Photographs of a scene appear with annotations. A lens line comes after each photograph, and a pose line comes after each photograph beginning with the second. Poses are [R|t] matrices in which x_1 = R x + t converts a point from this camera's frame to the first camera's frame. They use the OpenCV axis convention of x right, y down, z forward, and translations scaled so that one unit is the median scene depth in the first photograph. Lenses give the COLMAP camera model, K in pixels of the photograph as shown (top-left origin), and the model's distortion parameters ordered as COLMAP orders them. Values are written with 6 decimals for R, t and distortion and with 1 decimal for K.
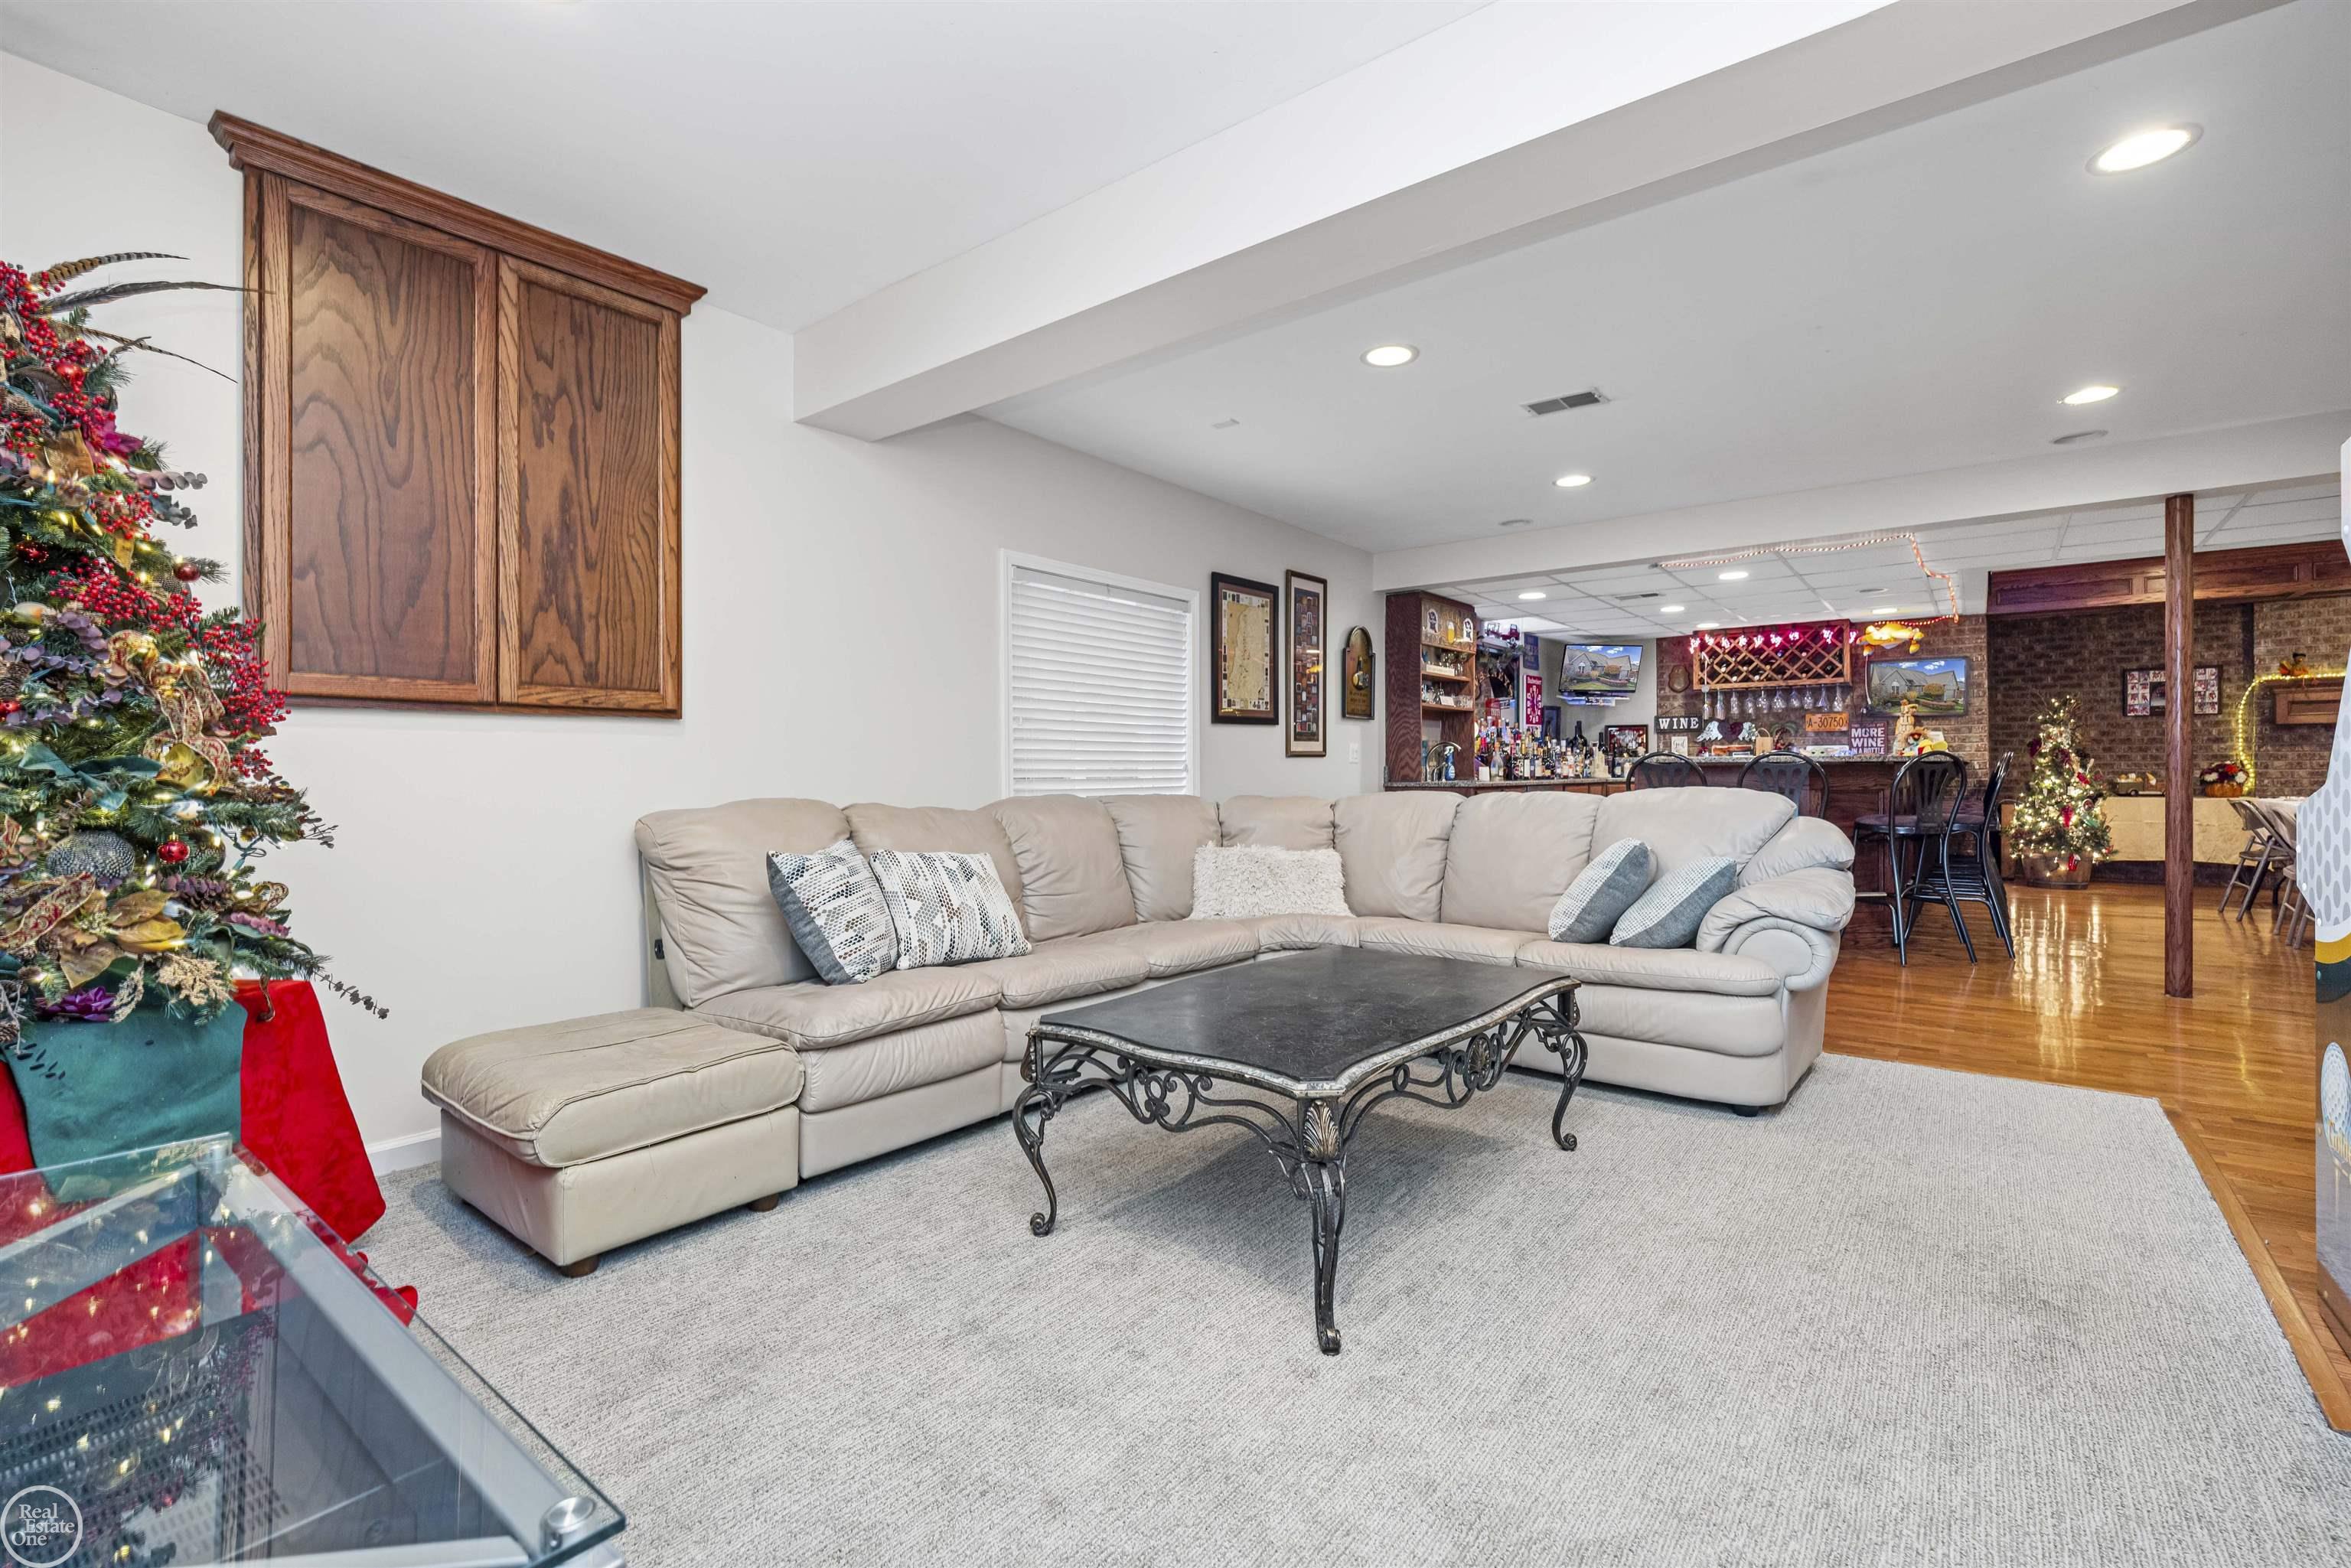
lens RADIAL K [[1036.4, 0, 1210.3], [0, 1036.4, 771.8], [0, 0, 1]] dist [-0.001296, 0.005170]
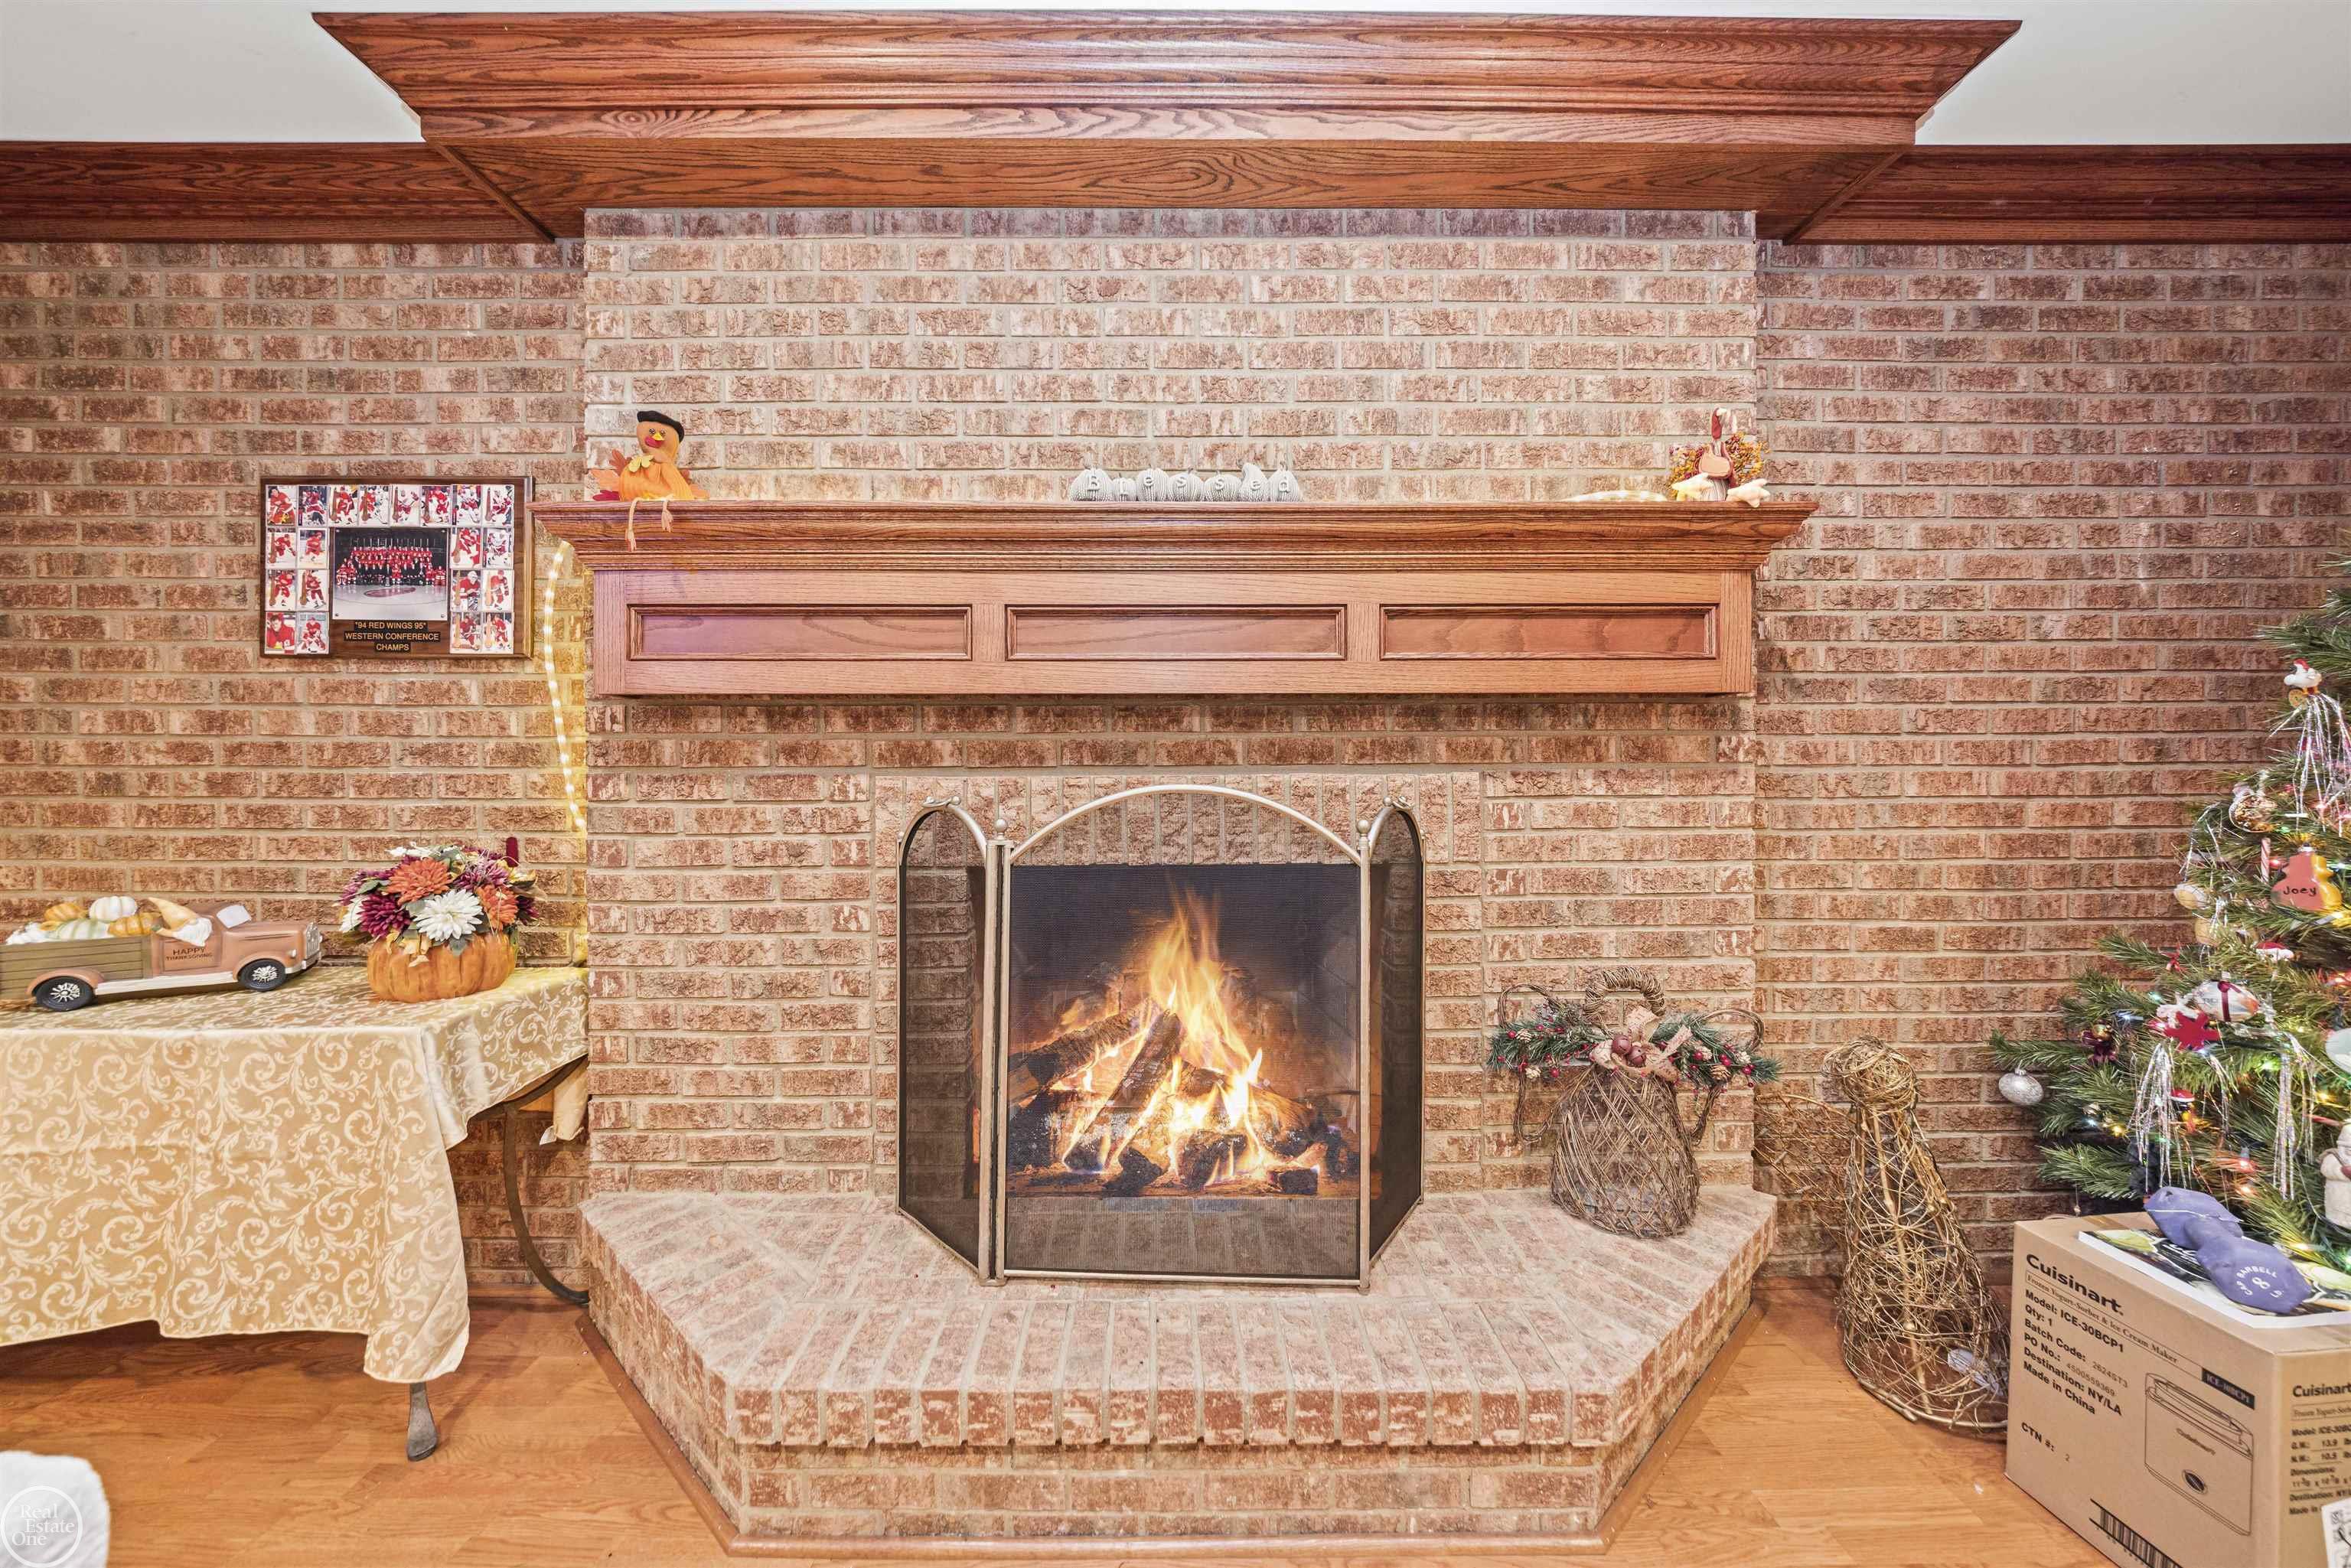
lens RADIAL K [[889.0, 0, 1141.4], [0, 889.0, 783.8], [0, 0, 1]] dist [-0.011208, -0.000019]
pose [[0.790268, 0.001155, 0.612760, 0.987115], [-0.003668, 0.999989, 0.002846, -0.025272], [-0.612750, -0.004497, 0.790264, 0.745061]]
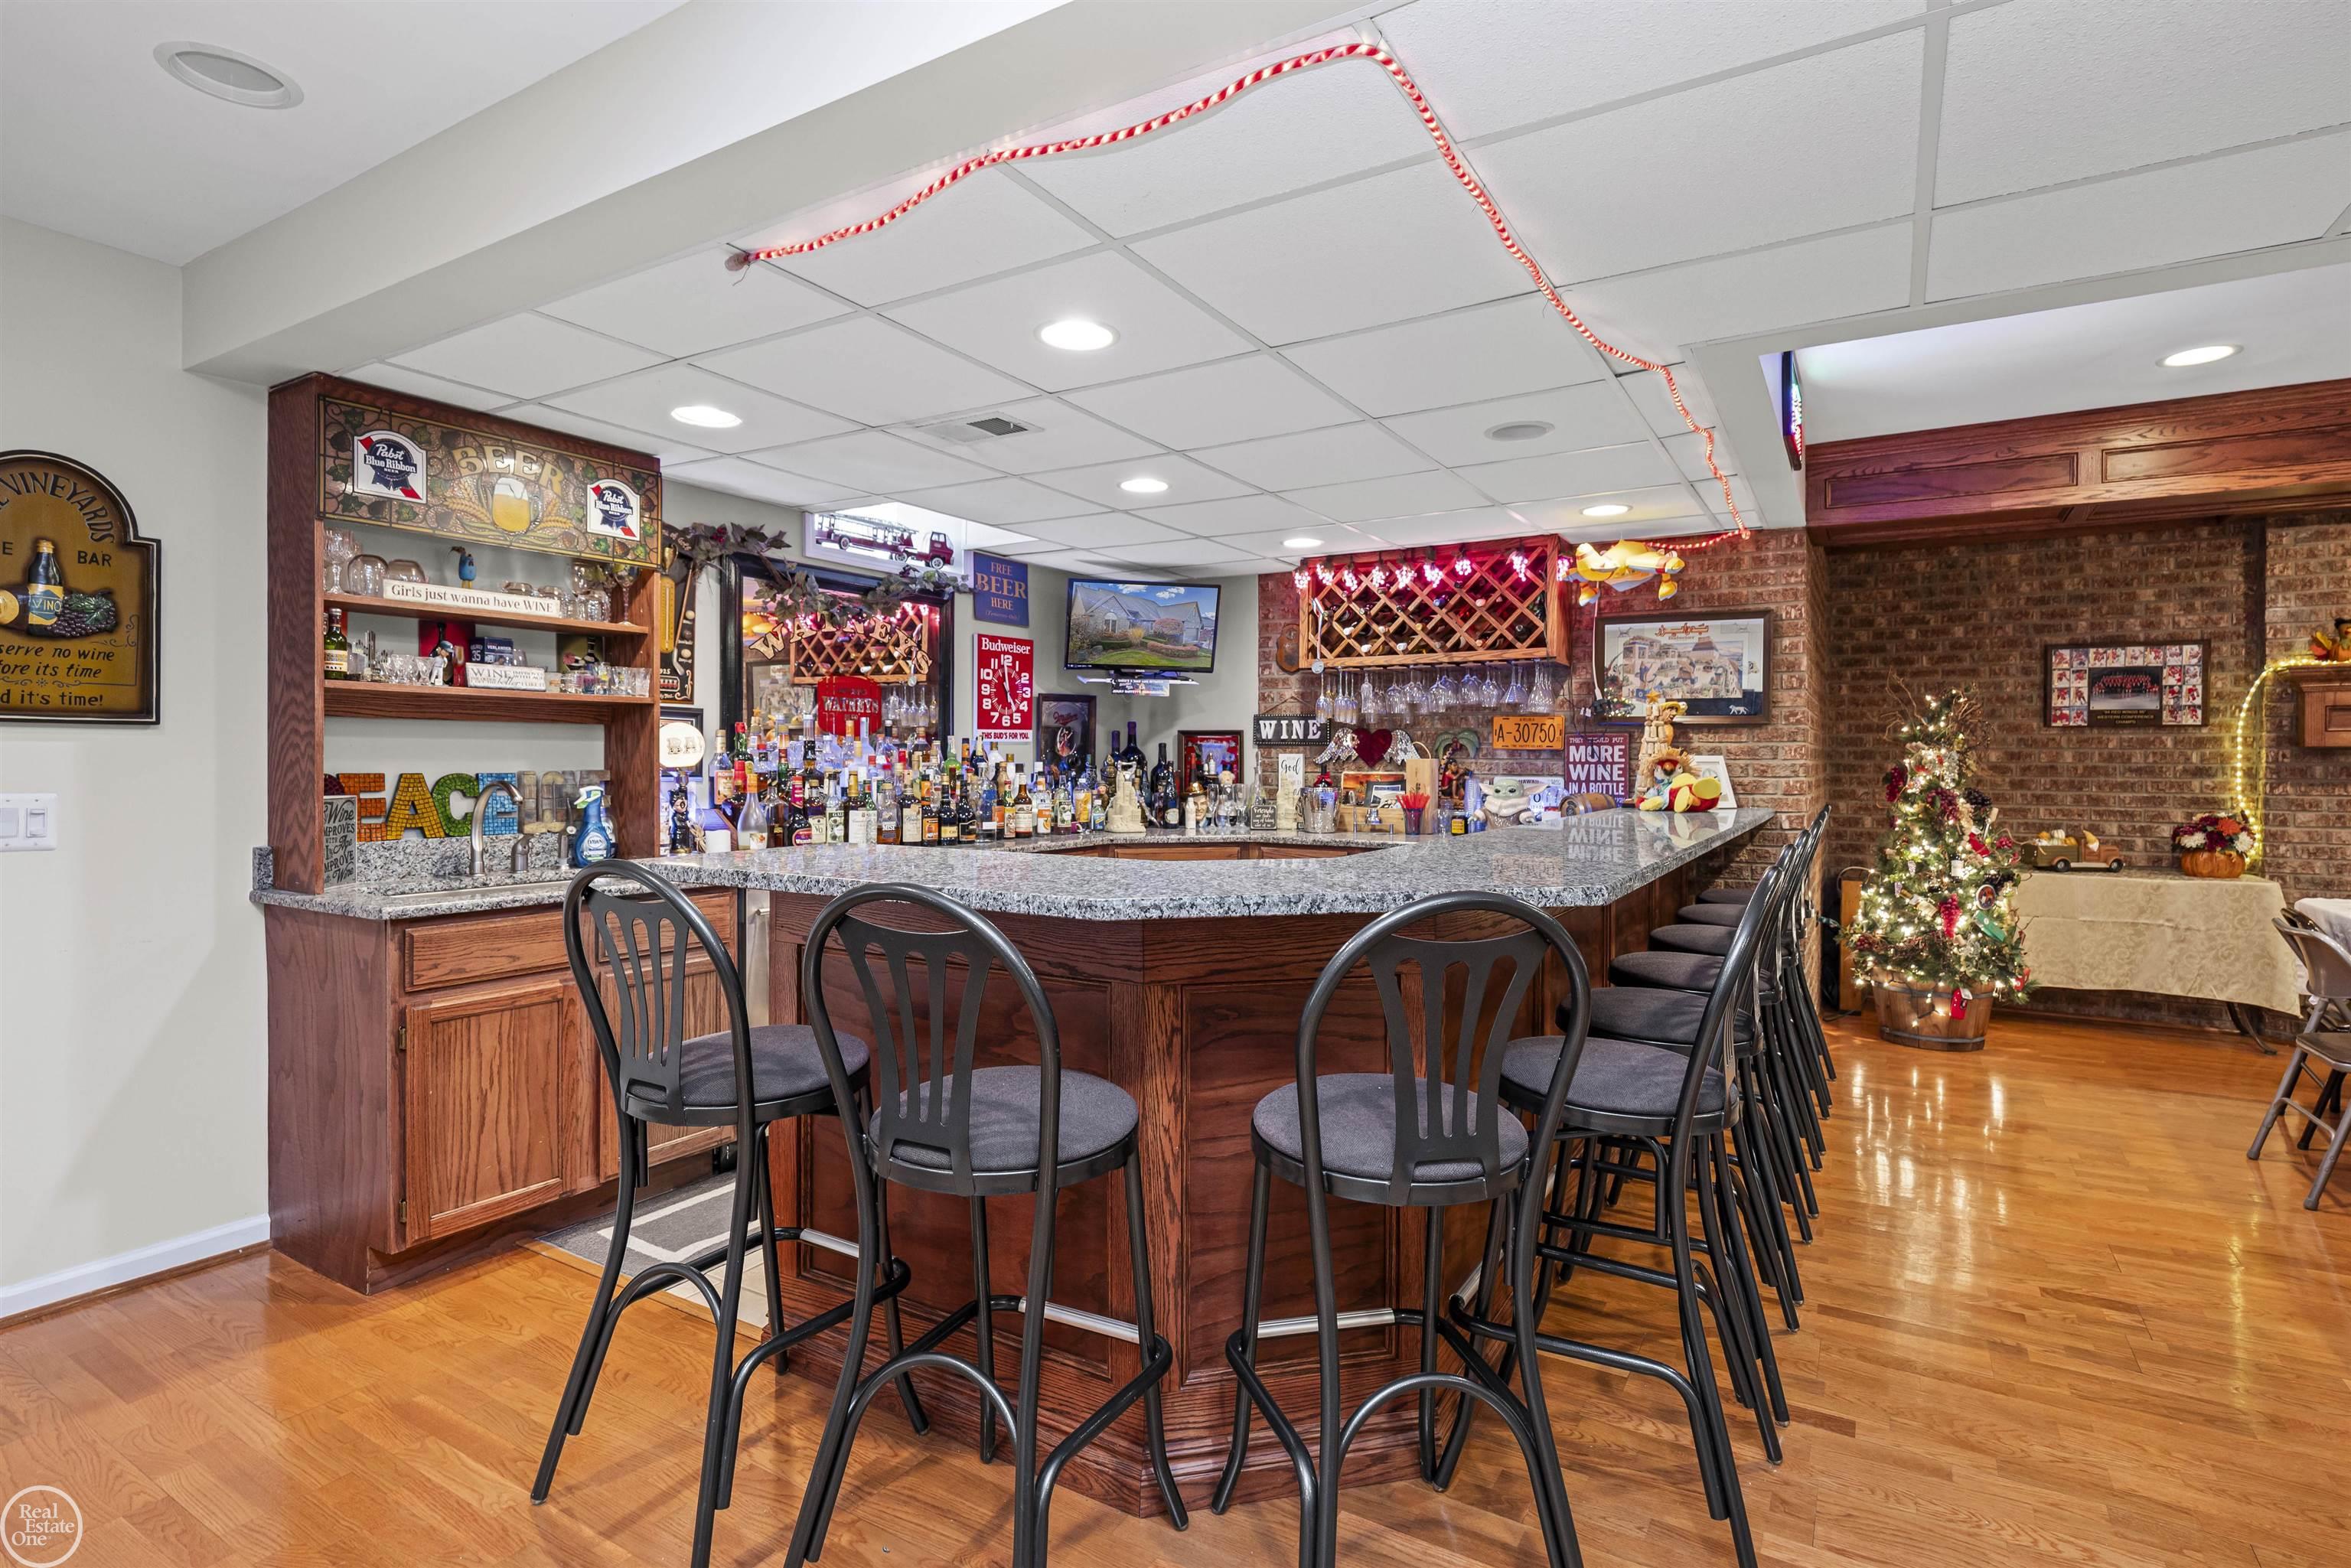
lens RADIAL K [[1178.3, 0, 1133.9], [0, 1178.3, 770.1], [0, 0, 1]] dist [0.004471, -0.001440]
pose [[0.996568, 0.009330, 0.082253, 0.350259], [-0.009735, 0.999942, 0.004531, -0.029937], [-0.082206, -0.005316, 0.996601, 0.422016]]
